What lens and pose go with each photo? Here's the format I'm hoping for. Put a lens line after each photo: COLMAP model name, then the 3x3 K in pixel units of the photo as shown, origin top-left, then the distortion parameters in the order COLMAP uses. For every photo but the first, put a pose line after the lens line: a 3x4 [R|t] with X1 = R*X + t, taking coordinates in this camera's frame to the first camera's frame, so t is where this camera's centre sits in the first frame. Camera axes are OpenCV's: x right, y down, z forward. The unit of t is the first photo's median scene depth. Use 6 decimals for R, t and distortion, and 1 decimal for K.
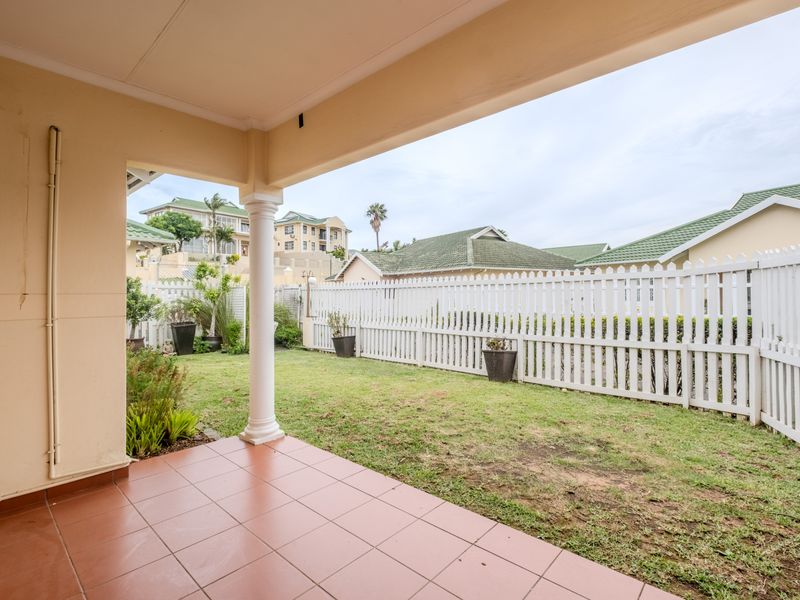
lens RADIAL K [[394.0, 0, 398.8], [0, 394.0, 297.9], [0, 0, 1]] dist [0.004191, -0.005664]
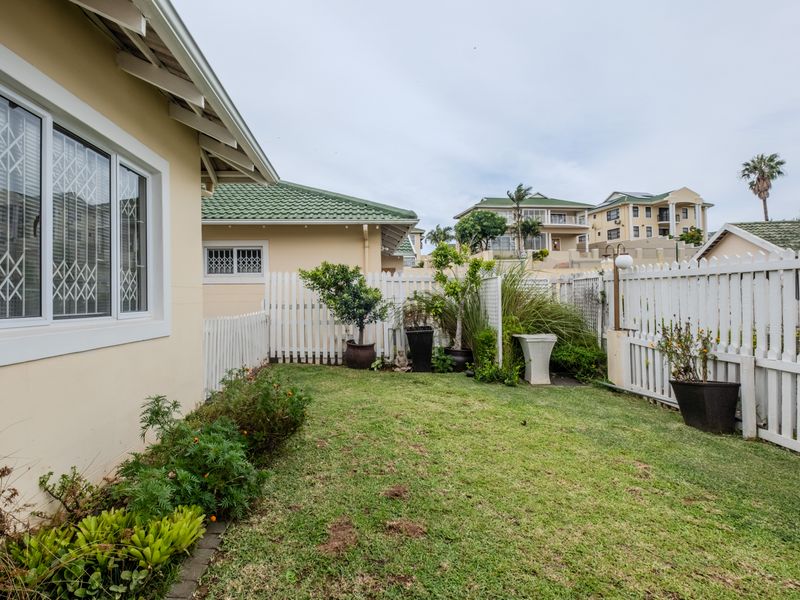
lens RADIAL K [[350.2, 0, 401.0], [0, 350.2, 281.8], [0, 0, 1]] dist [-0.011243, -0.001383]
pose [[0.656872, -0.031124, -0.753360, -0.036828], [-0.008063, 0.998801, -0.048294, 0.004763], [0.753959, 0.037797, 0.655833, 0.268888]]
